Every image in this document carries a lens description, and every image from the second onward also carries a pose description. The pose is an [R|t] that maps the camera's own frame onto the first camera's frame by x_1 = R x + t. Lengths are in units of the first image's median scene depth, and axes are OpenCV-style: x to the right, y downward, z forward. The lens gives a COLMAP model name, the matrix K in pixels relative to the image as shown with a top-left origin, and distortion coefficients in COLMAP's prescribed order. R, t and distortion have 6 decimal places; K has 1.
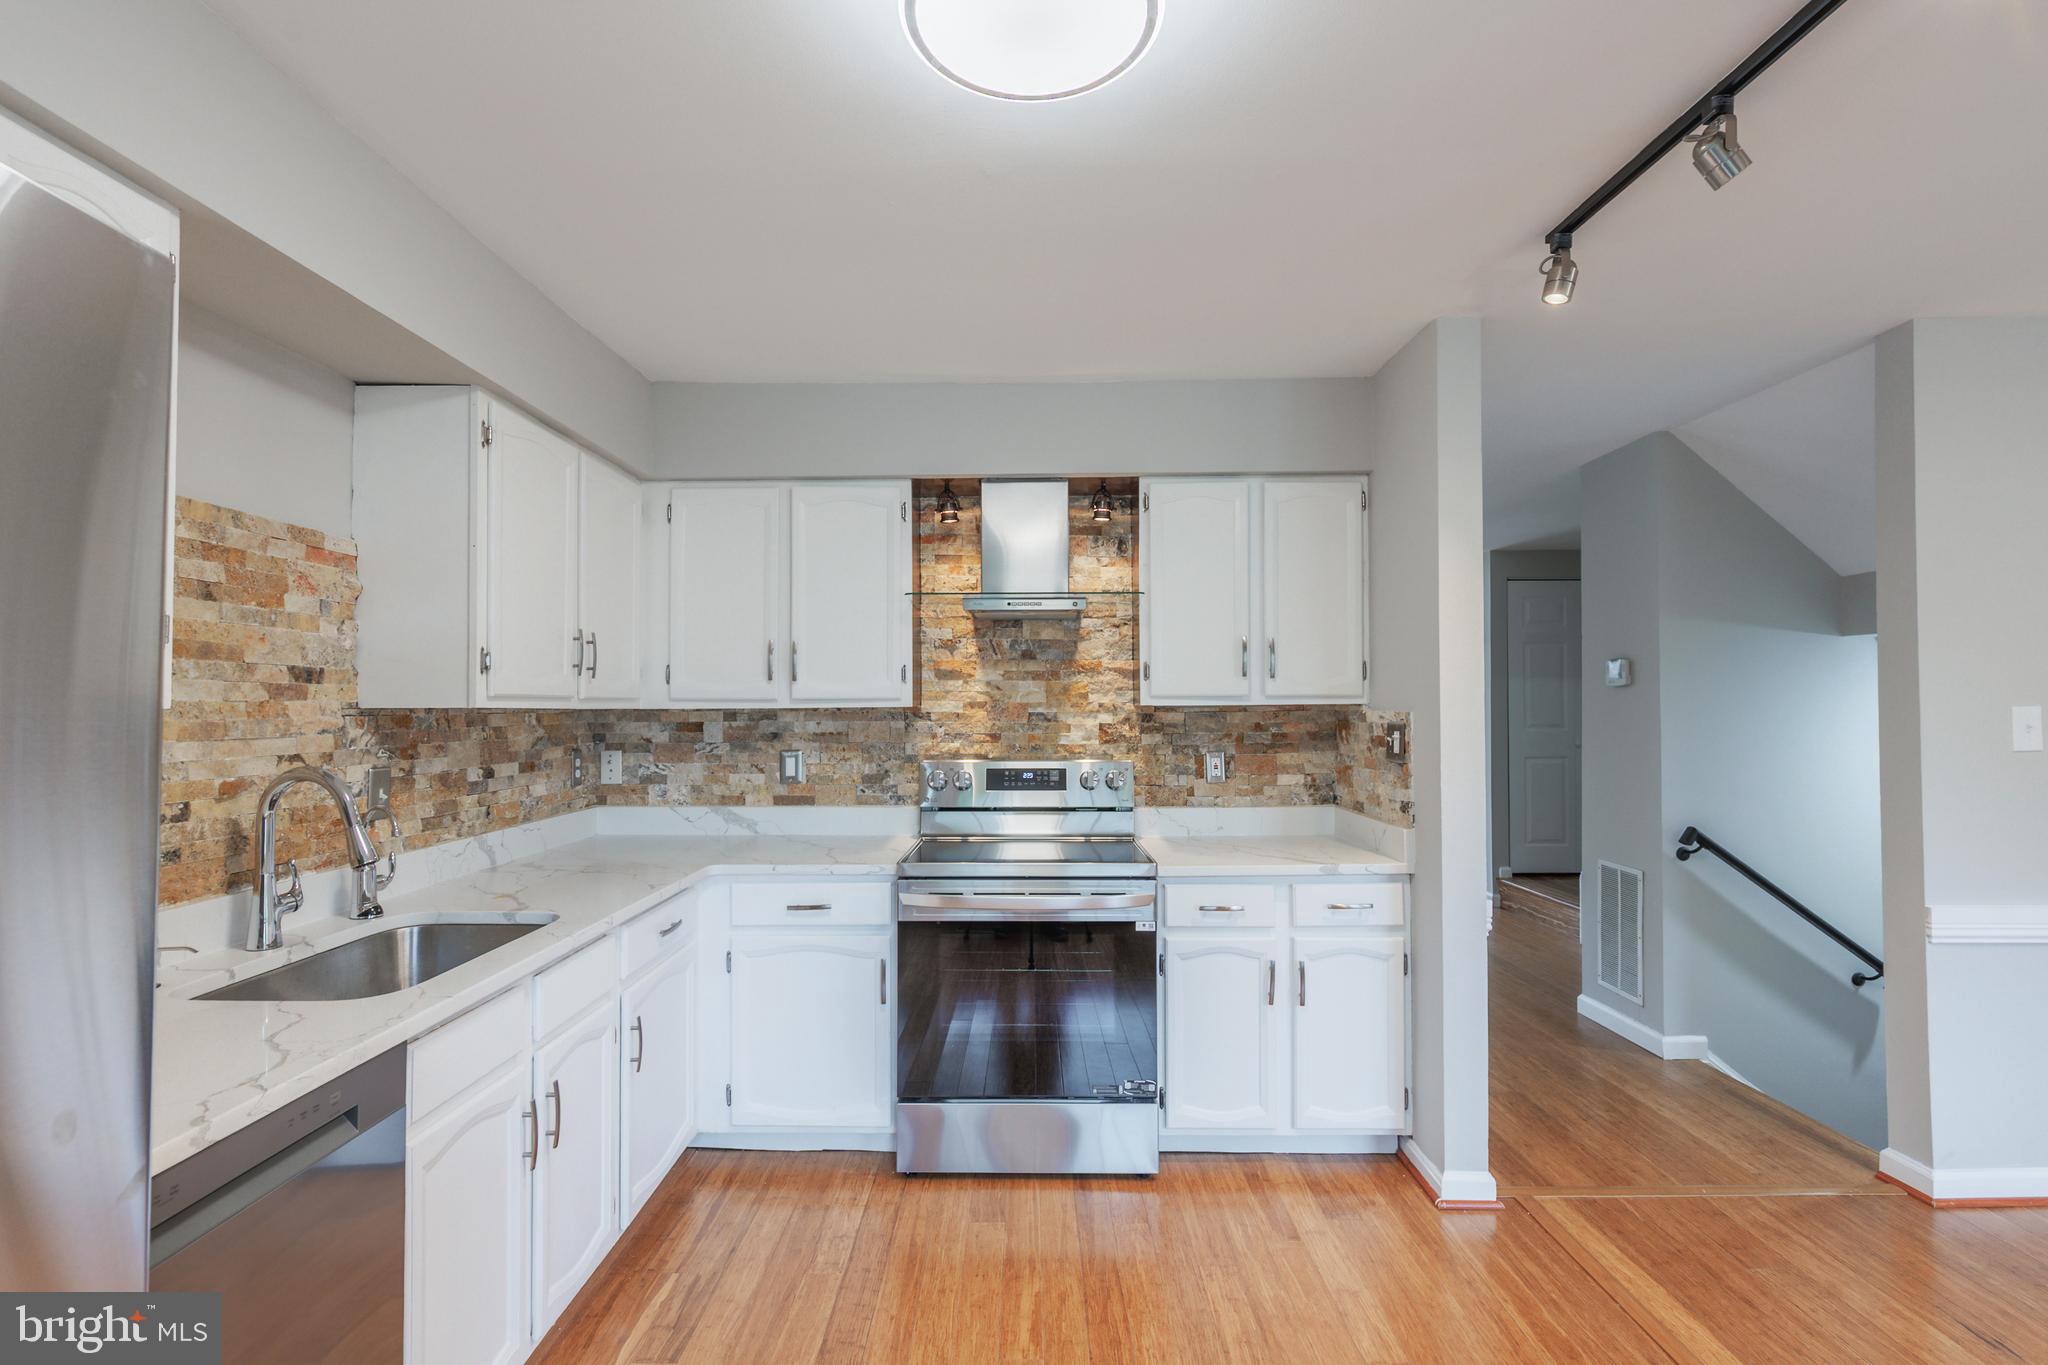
lens RADIAL K [[924.0, 0, 1026.5], [0, 924.0, 692.9], [0, 0, 1]] dist [0.003400, 0.000061]
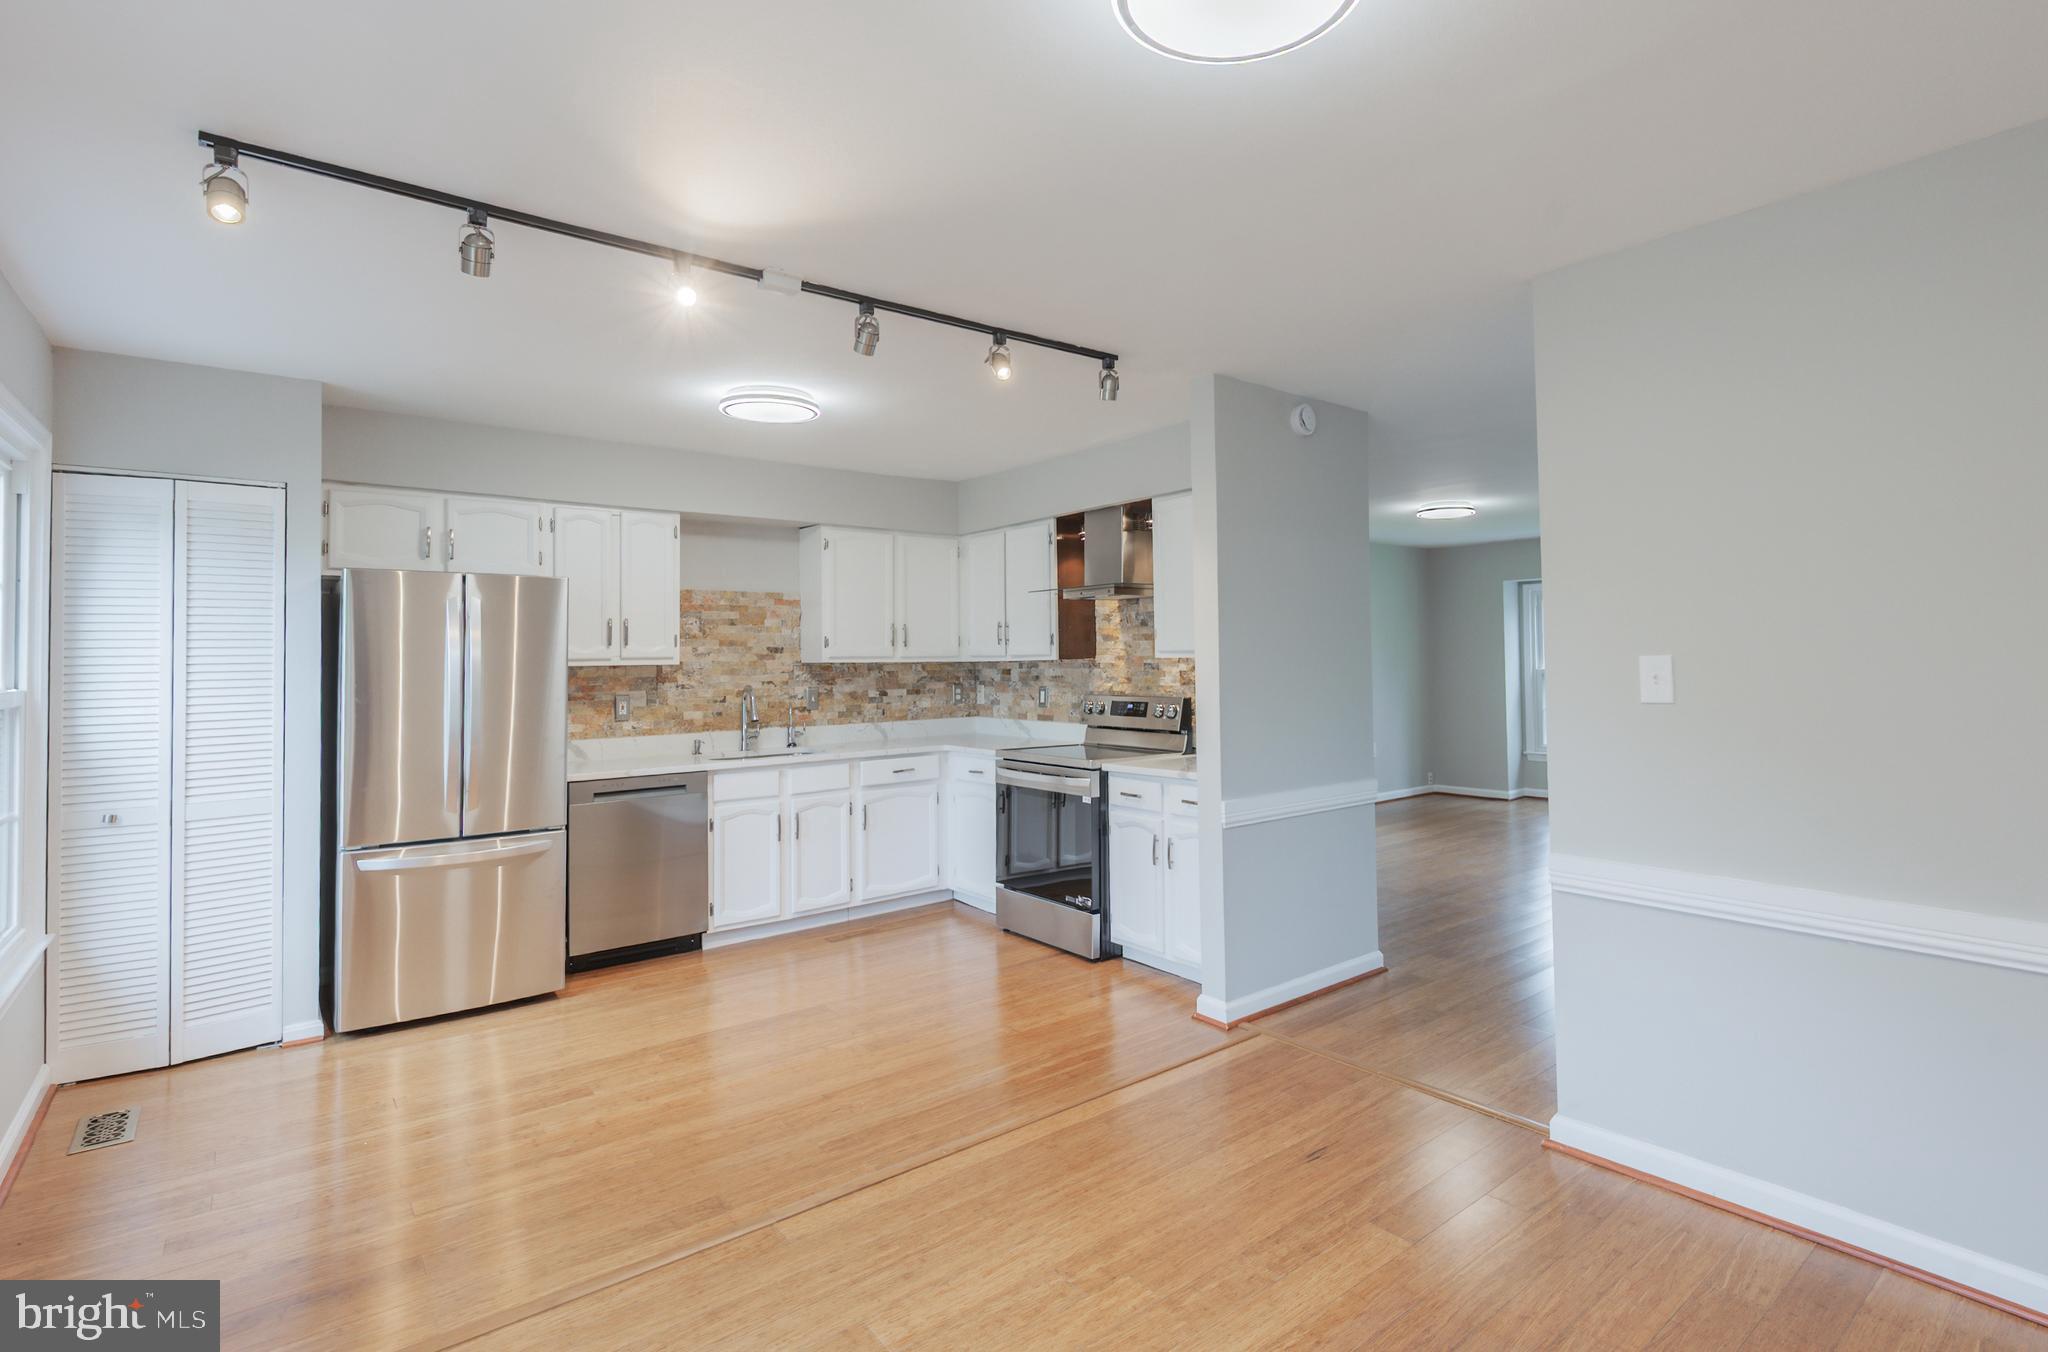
lens RADIAL K [[999.1, 0, 1066.9], [0, 999.1, 634.3], [0, 0, 1]] dist [-0.000329, -0.000462]
pose [[0.634273, -0.024330, -0.772726, 1.372387], [0.021923, 0.999669, -0.013481, -0.005982], [0.772798, -0.008389, 0.634596, -0.094645]]
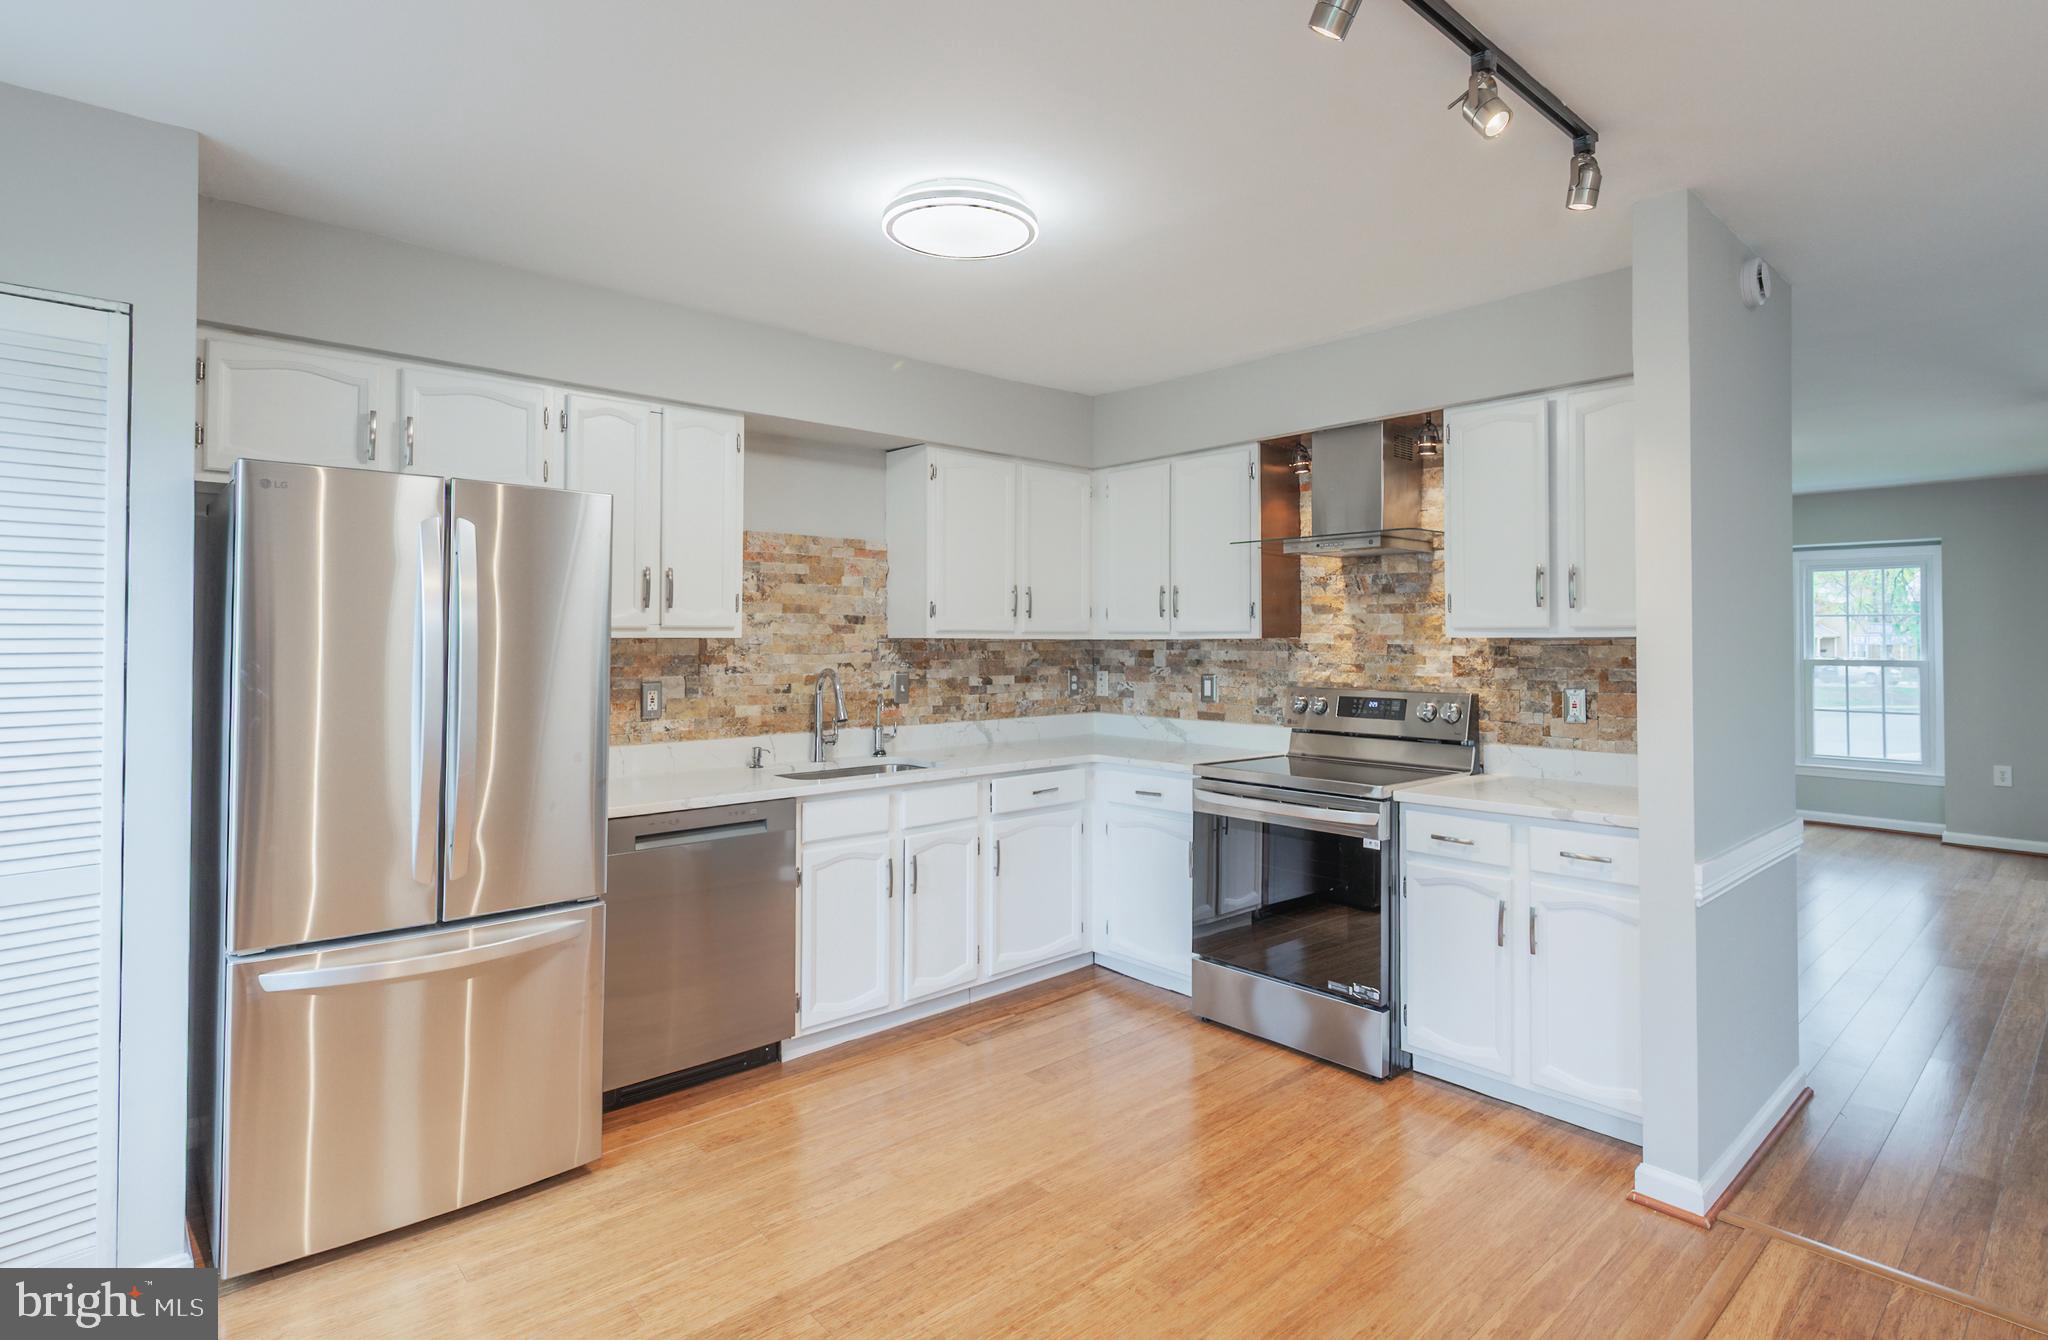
lens RADIAL K [[1039.8, 0, 1064.8], [0, 1039.8, 624.0], [0, 0, 1]] dist [-0.001531, -0.000500]
pose [[0.686300, -0.007631, -0.727278, 0.733372], [0.007743, 0.999965, -0.003185, -0.000944], [0.727277, -0.003446, 0.686335, -0.078585]]
